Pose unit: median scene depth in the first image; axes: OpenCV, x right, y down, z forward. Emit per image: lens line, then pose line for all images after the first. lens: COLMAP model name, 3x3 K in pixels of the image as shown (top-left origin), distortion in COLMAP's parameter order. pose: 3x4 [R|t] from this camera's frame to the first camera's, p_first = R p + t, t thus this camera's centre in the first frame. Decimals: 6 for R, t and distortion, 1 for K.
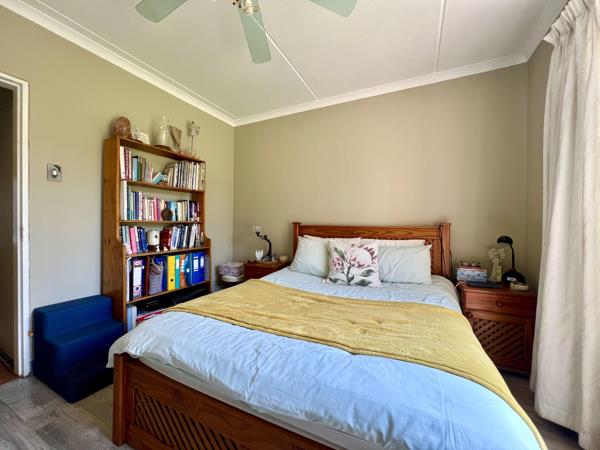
lens RADIAL K [[239.9, 0, 298.7], [0, 239.9, 223.0], [0, 0, 1]] dist [-0.000143, 0.000291]
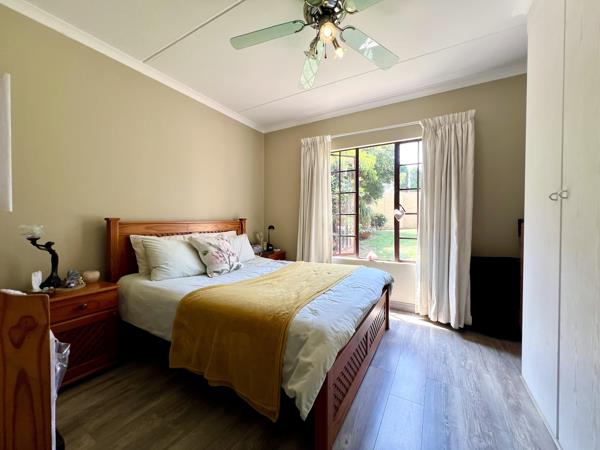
lens RADIAL K [[239.9, 0, 298.7], [0, 239.9, 223.0], [0, 0, 1]] dist [-0.000143, 0.000291]
pose [[0.063263, -0.024156, 0.997704, -0.920315], [-0.007856, 0.999664, 0.024702, -0.013945], [-0.997966, -0.009401, 0.063052, 0.578375]]
